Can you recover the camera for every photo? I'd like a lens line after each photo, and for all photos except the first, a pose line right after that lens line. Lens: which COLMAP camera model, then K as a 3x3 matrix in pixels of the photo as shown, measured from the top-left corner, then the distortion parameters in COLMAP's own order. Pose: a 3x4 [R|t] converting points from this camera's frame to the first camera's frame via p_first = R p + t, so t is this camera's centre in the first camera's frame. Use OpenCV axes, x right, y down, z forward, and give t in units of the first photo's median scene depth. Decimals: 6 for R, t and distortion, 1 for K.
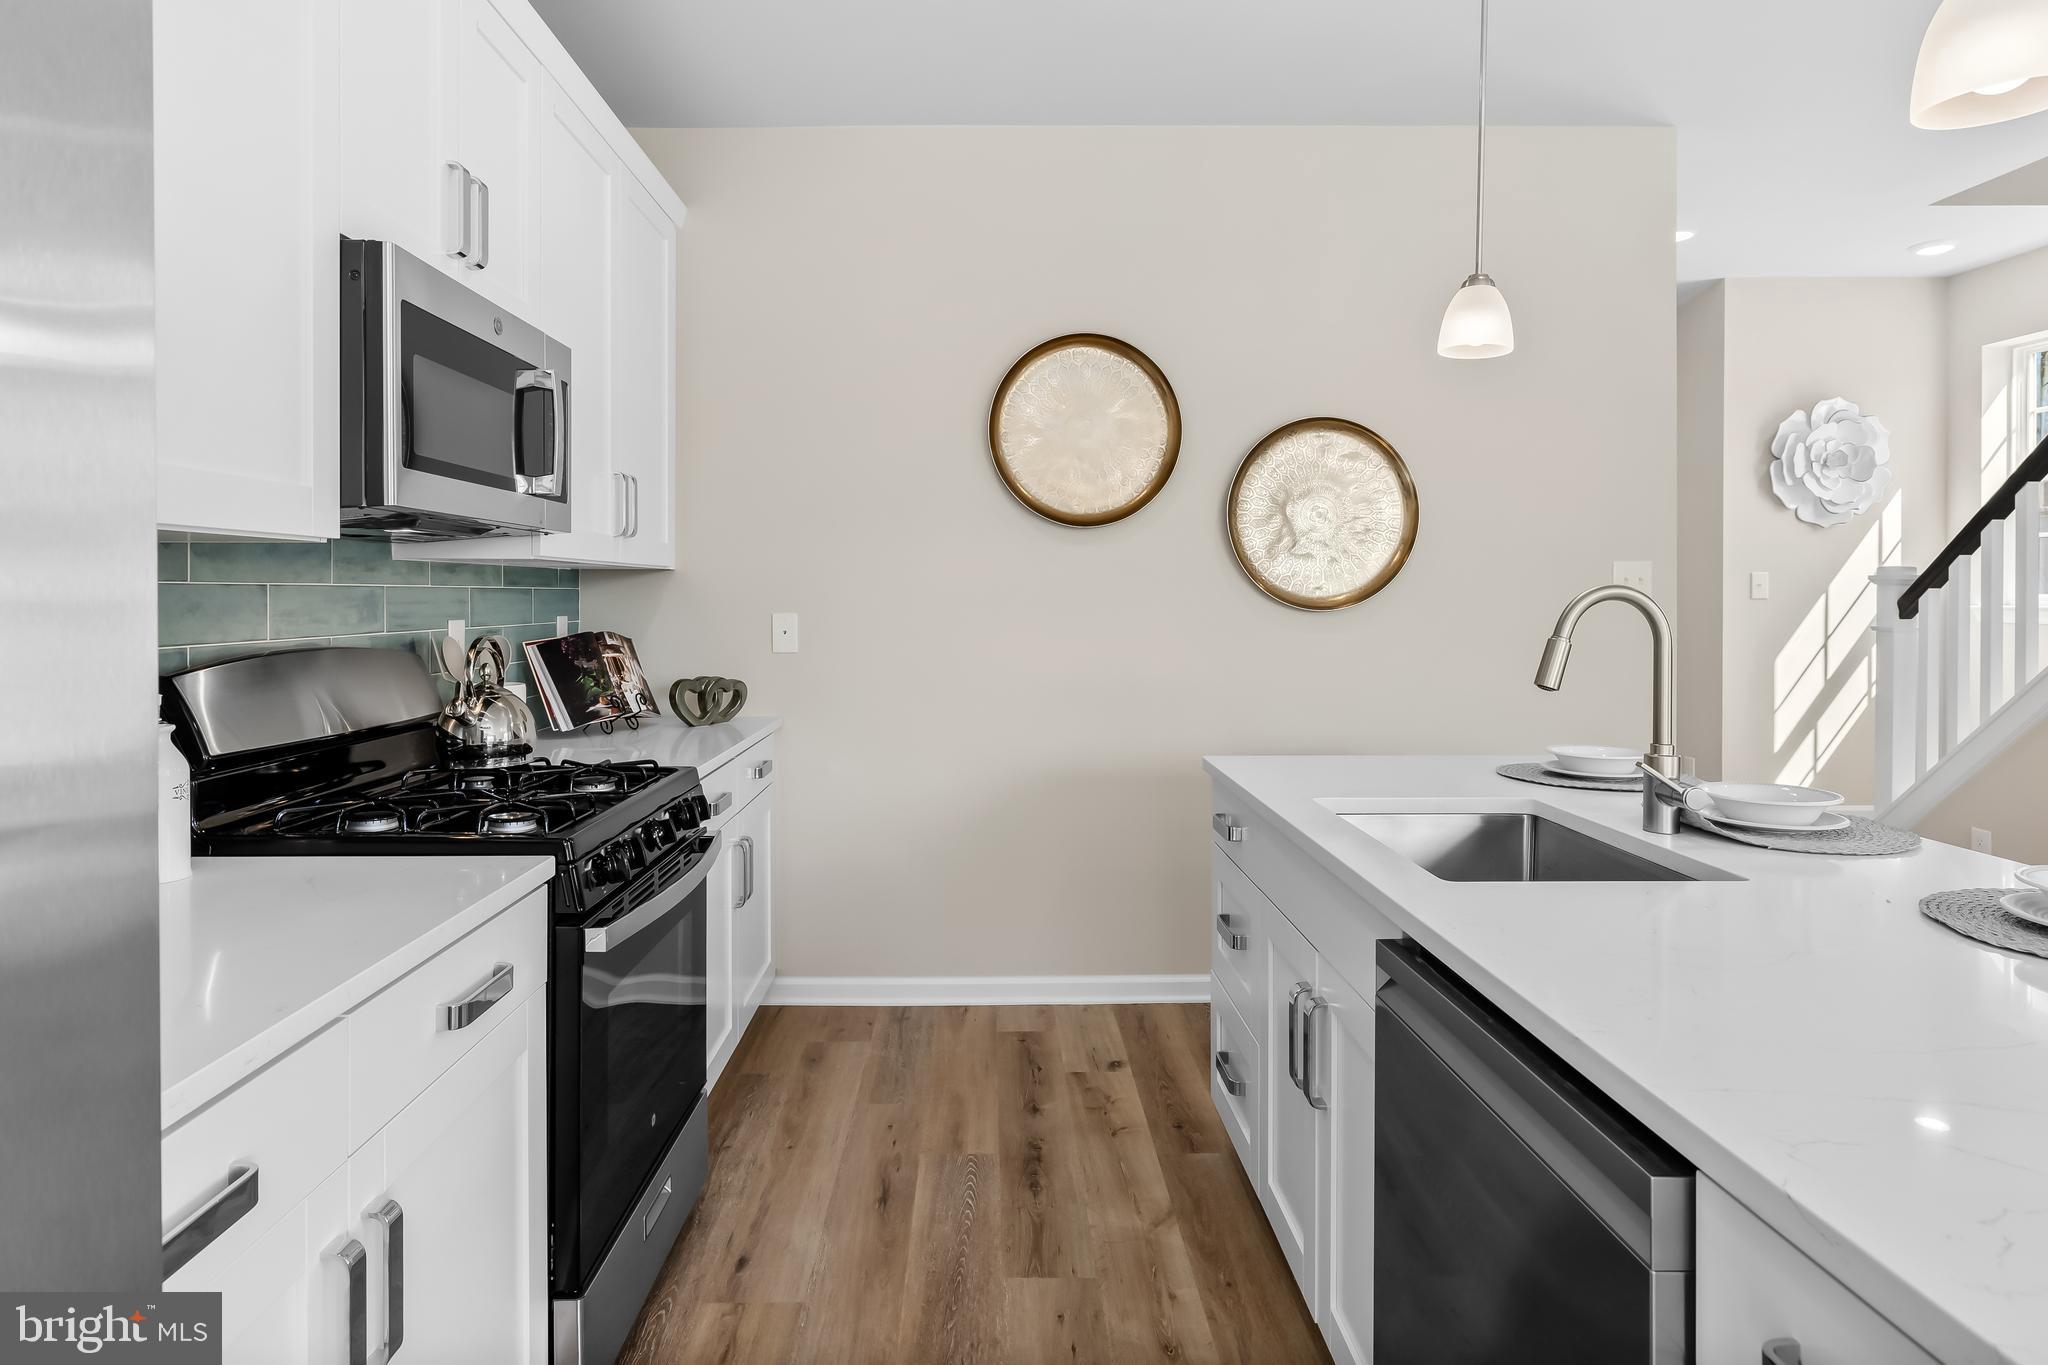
lens RADIAL K [[1147.9, 0, 994.8], [0, 1147.9, 590.0], [0, 0, 1]] dist [-0.005915, -0.000735]
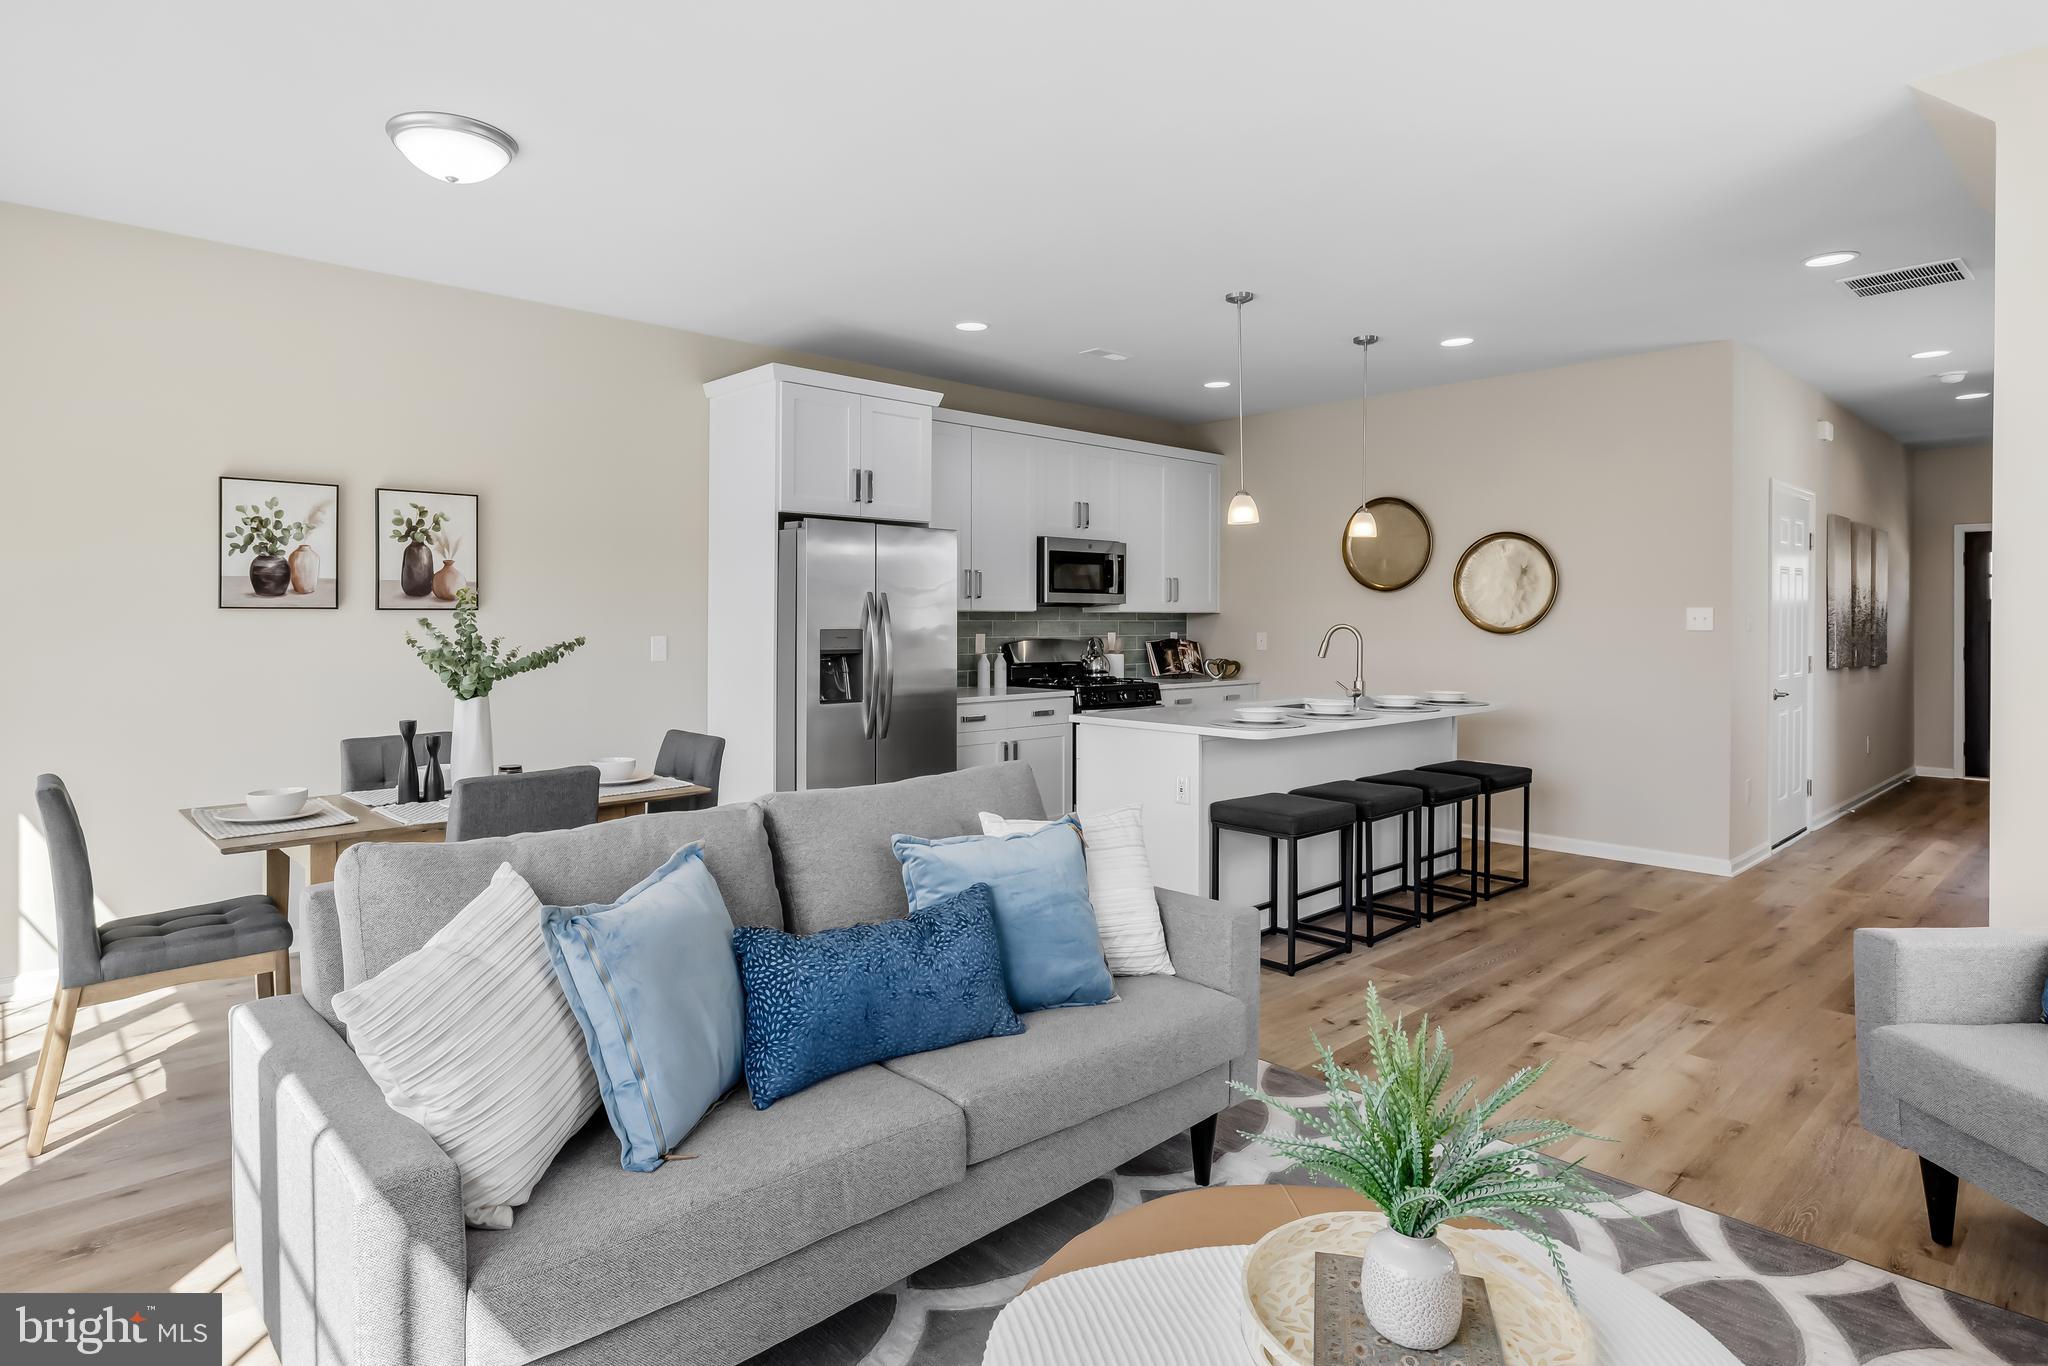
lens RADIAL K [[1147.9, 0, 974.6], [0, 1147.9, 616.4], [0, 0, 1]] dist [-0.005915, -0.000735]
pose [[0.663058, 0.002878, -0.748562, 1.407514], [-0.001458, 0.999996, 0.002554, -0.020092], [0.748566, -0.000602, 0.663060, -1.128922]]
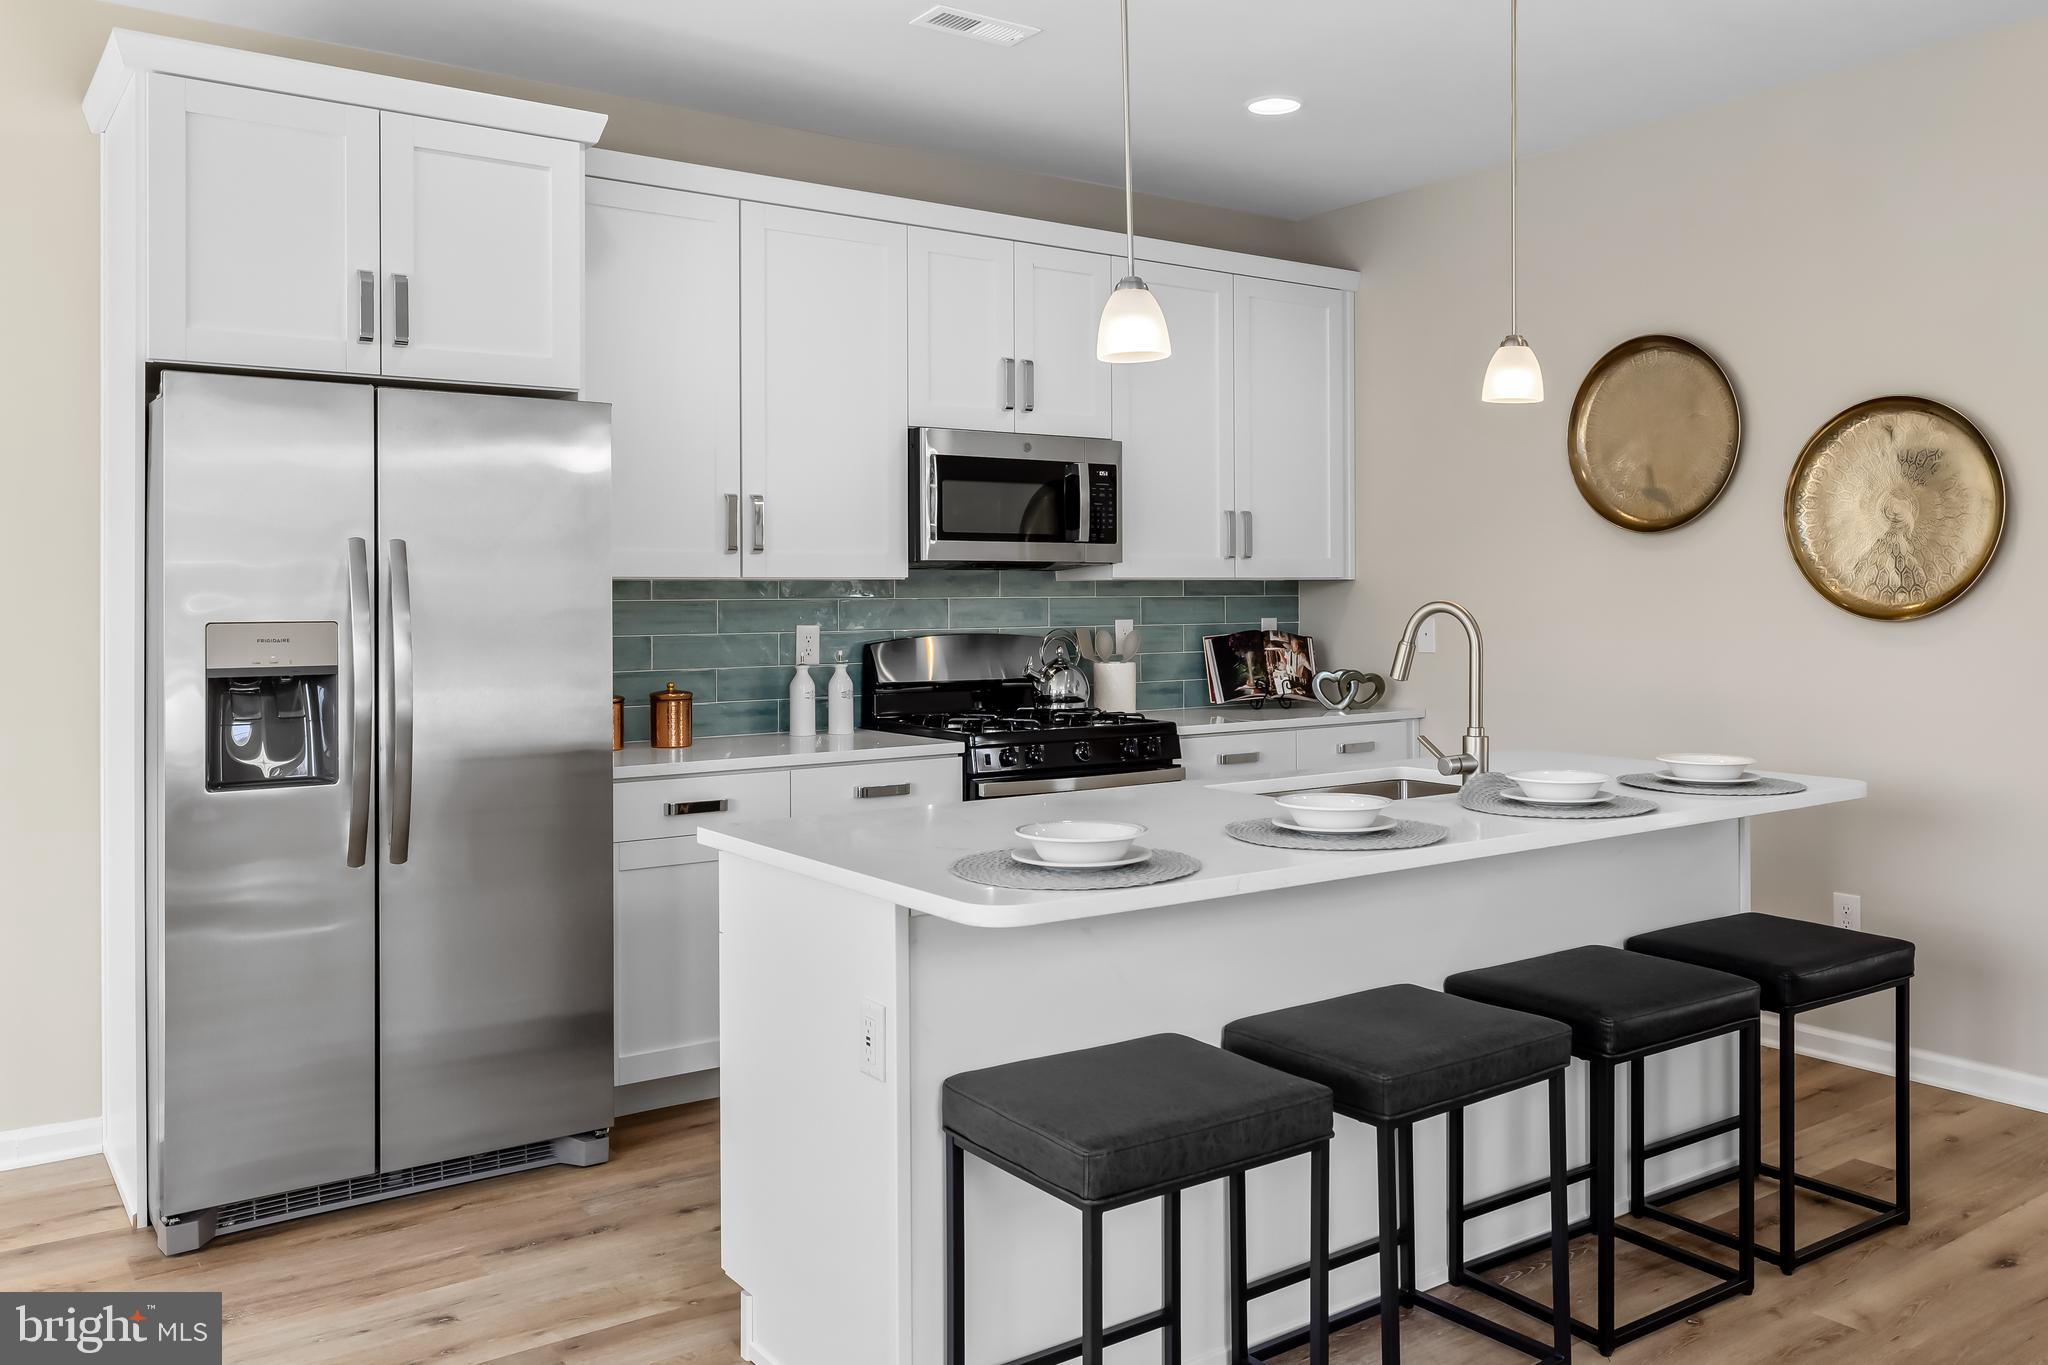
lens RADIAL K [[1633.0, 0, 1087.2], [0, 1633.0, 586.0], [0, 0, 1]] dist [-0.034864, 0.016724]
pose [[0.579931, -0.004898, -0.814651, 1.168258], [0.006758, 0.999976, -0.001202, -0.013845], [0.814638, -0.004809, 0.579950, -0.248060]]
